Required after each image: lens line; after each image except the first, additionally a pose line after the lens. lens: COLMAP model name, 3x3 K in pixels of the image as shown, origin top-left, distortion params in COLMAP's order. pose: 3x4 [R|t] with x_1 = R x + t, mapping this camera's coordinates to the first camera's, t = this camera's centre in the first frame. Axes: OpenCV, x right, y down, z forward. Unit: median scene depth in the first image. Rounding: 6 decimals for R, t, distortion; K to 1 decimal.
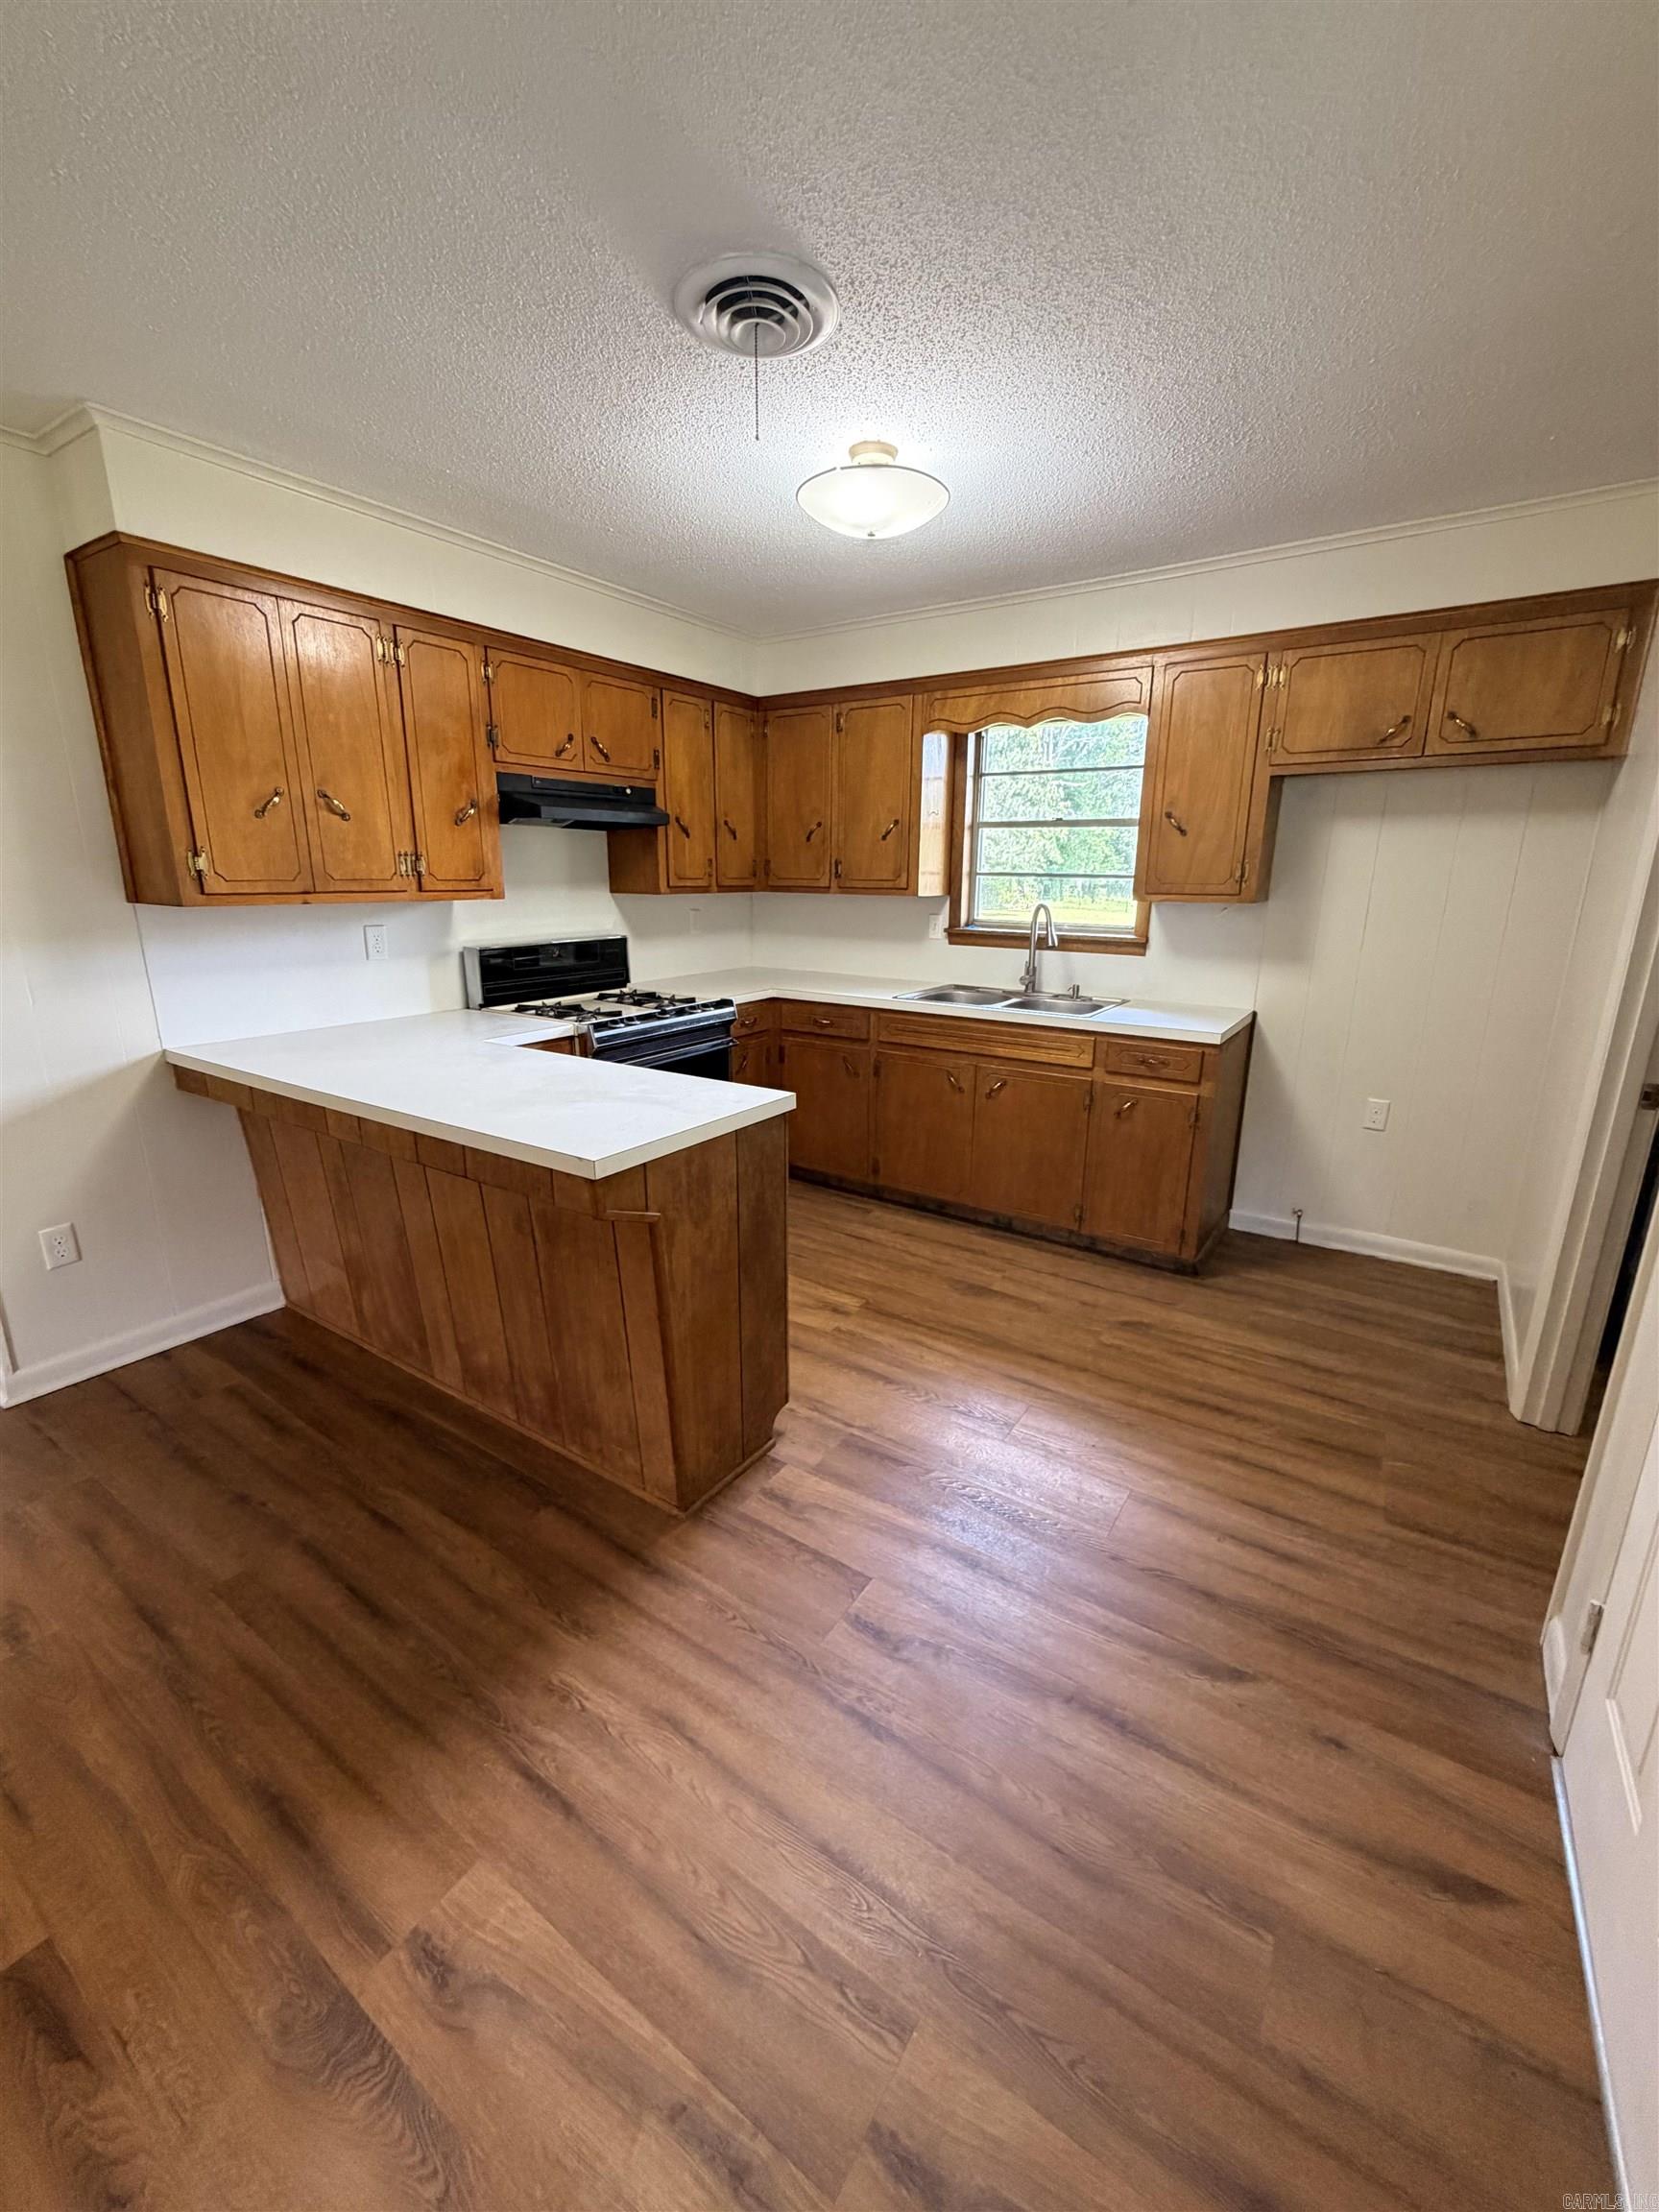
lens RADIAL K [[882.6, 0, 830.4], [0, 882.6, 1099.4], [0, 0, 1]] dist [0.001022, 0.000602]
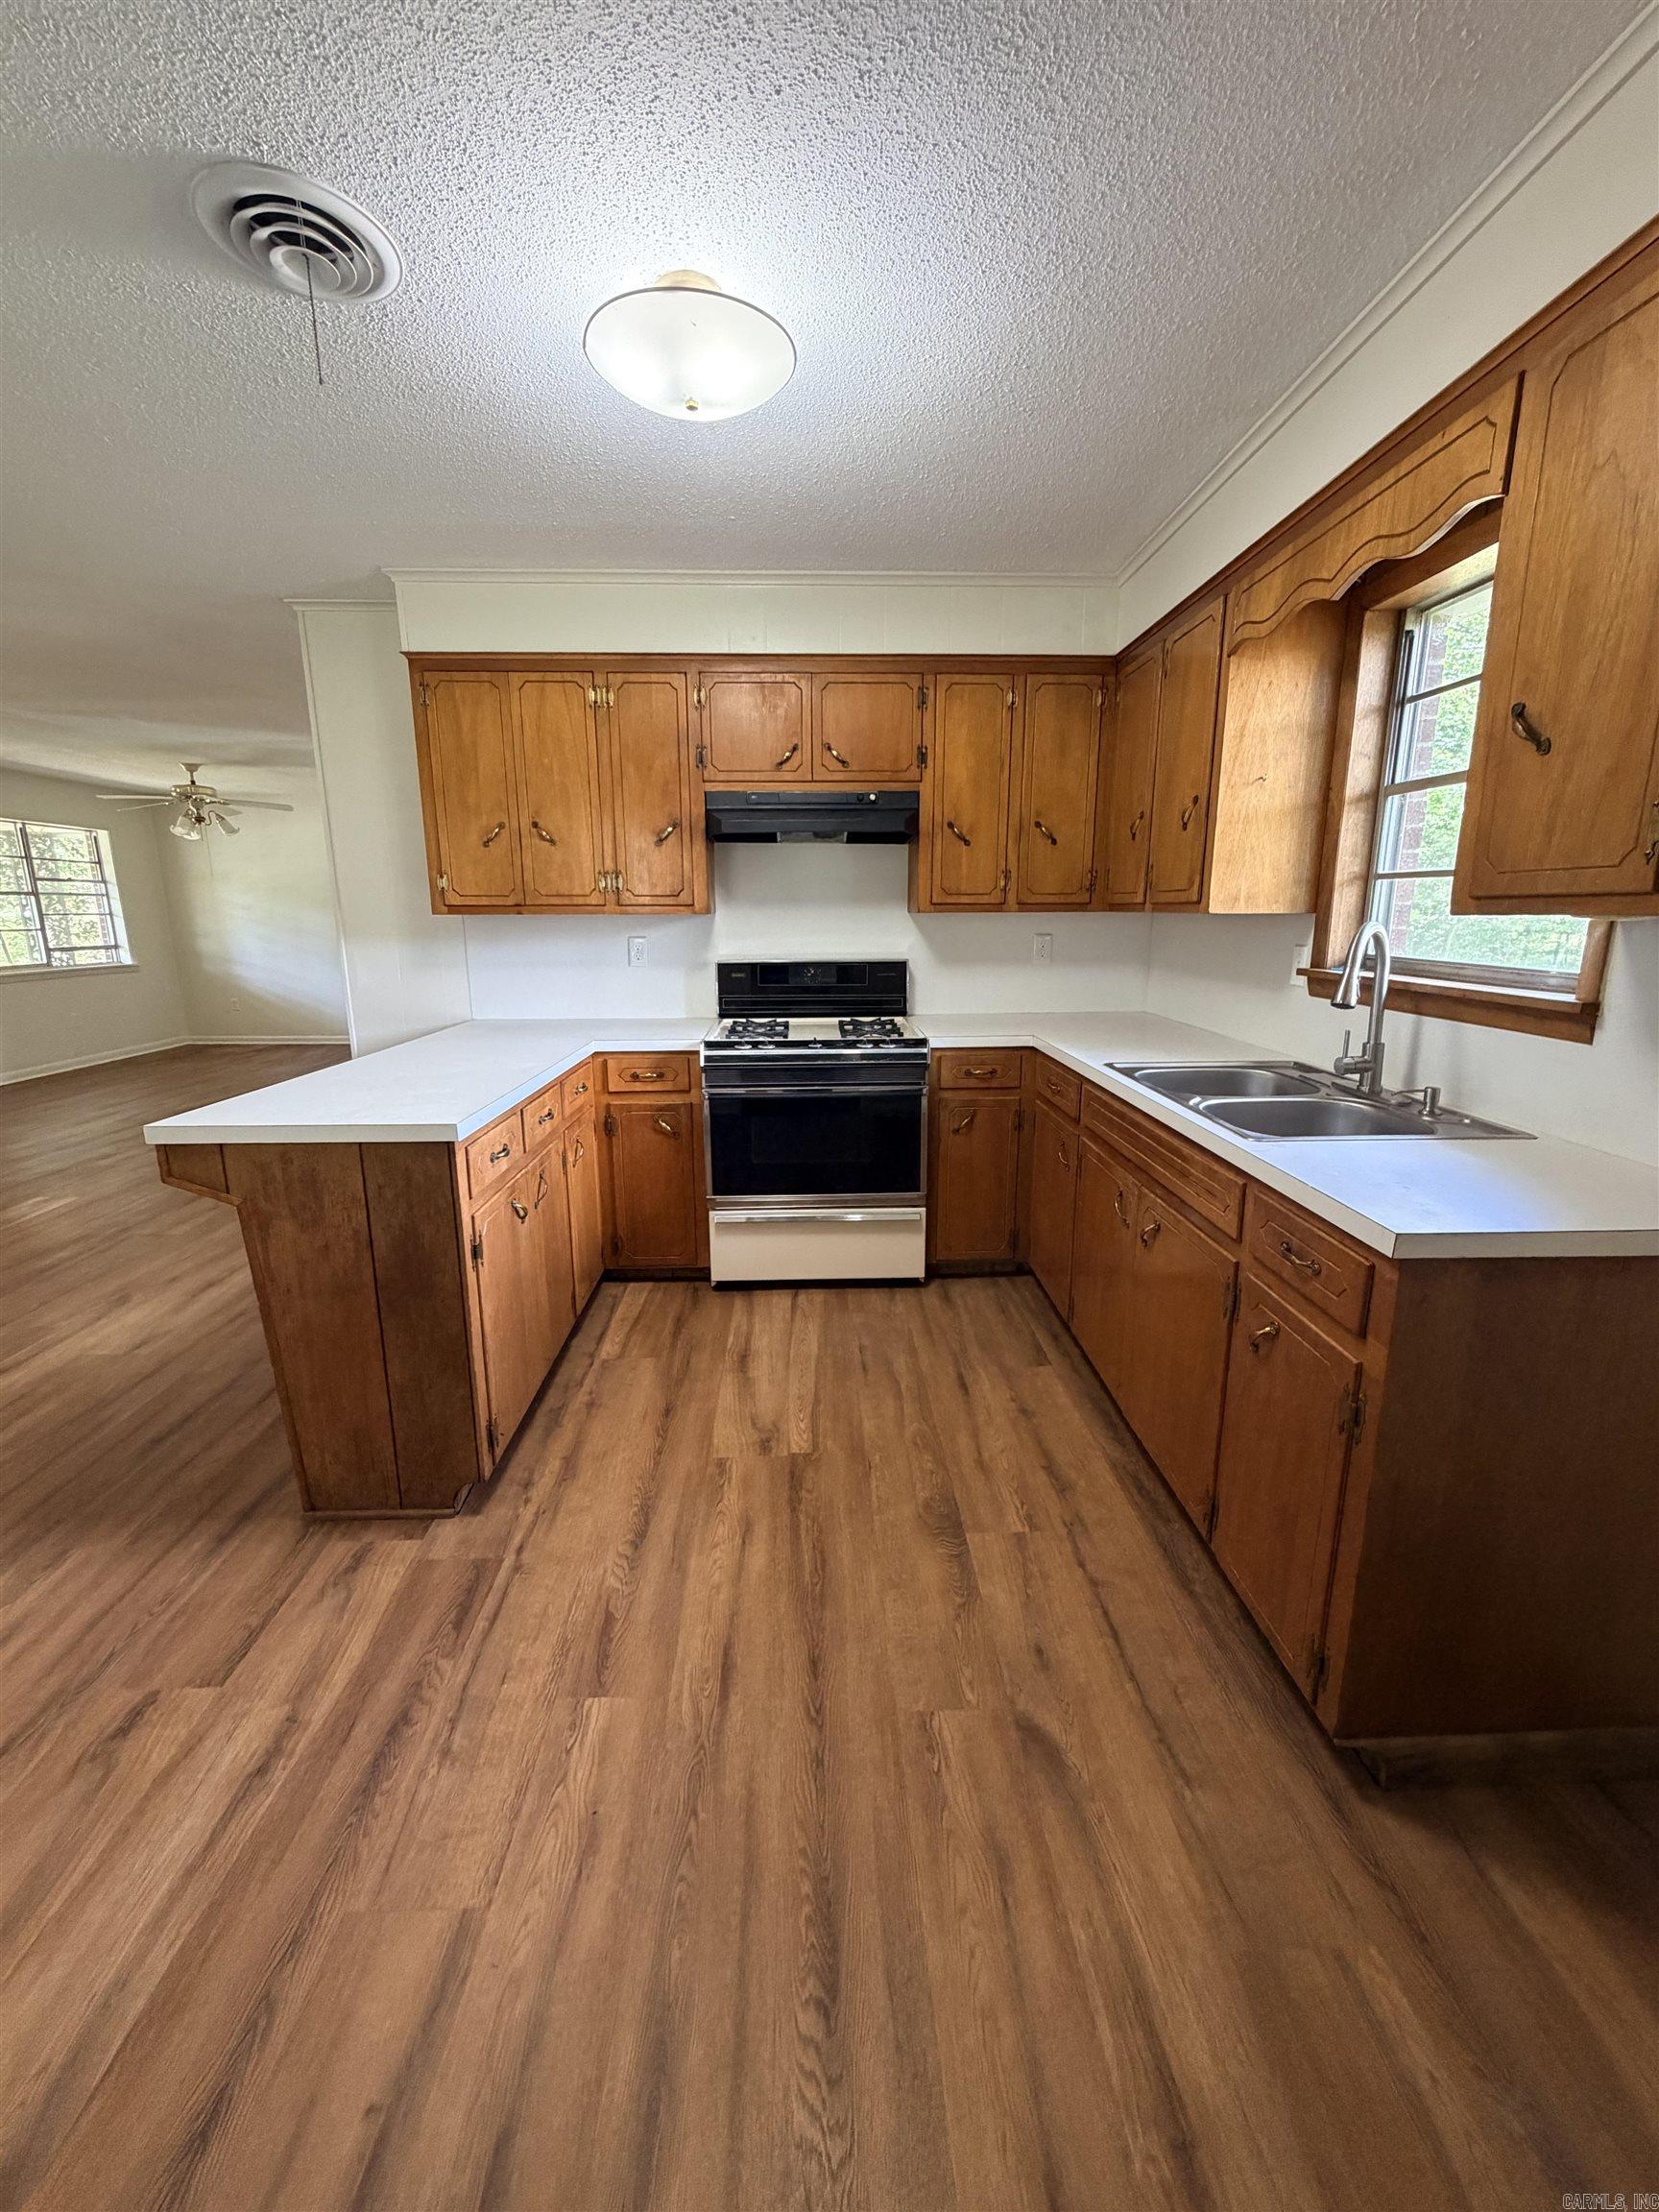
lens RADIAL K [[882.6, 0, 830.4], [0, 882.6, 1099.4], [0, 0, 1]] dist [0.001022, 0.000602]
pose [[0.582429, 0.162146, -0.796546, 0.567480], [-0.197285, 0.978803, 0.054993, -0.099083], [0.788578, 0.125117, 0.602072, 0.516287]]
